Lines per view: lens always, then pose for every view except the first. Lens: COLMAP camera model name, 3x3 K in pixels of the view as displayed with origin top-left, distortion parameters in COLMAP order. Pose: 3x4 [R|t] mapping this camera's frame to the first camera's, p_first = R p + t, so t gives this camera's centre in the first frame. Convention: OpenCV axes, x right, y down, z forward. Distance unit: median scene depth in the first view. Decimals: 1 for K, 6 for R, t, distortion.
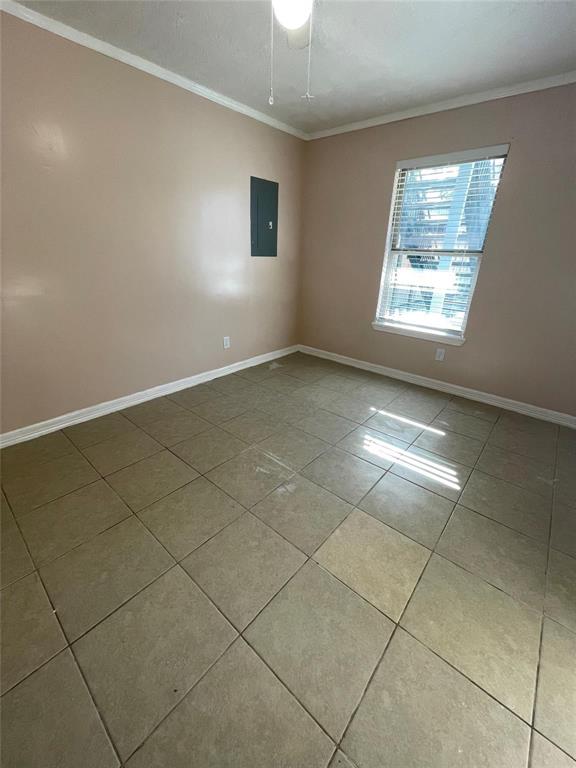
lens RADIAL K [[311.8, 0, 288.2], [0, 311.8, 383.9], [0, 0, 1]] dist [-0.003743, -0.002127]
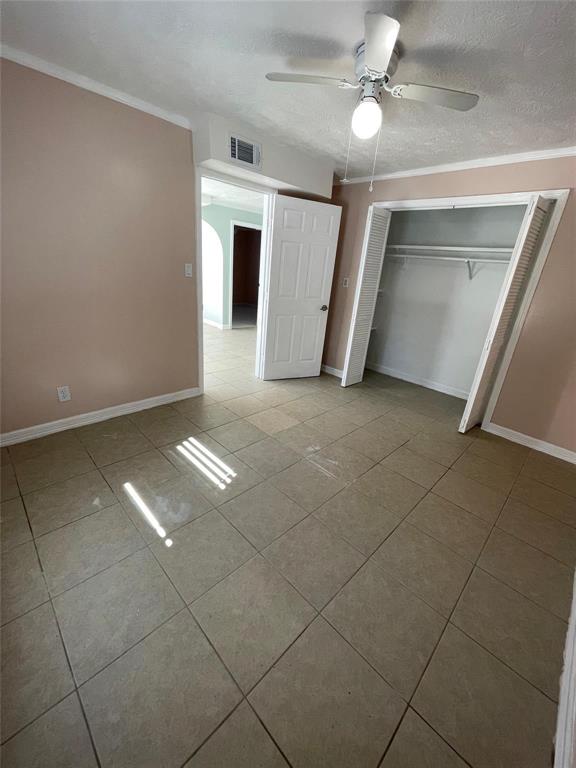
lens RADIAL K [[311.8, 0, 287.1], [0, 311.8, 383.8], [0, 0, 1]] dist [-0.003743, -0.002127]
pose [[-0.991764, -0.125213, 0.026931, 0.105943], [-0.071926, 0.718495, 0.691803, -0.809538], [-0.105972, 0.684168, -0.721584, 1.736162]]
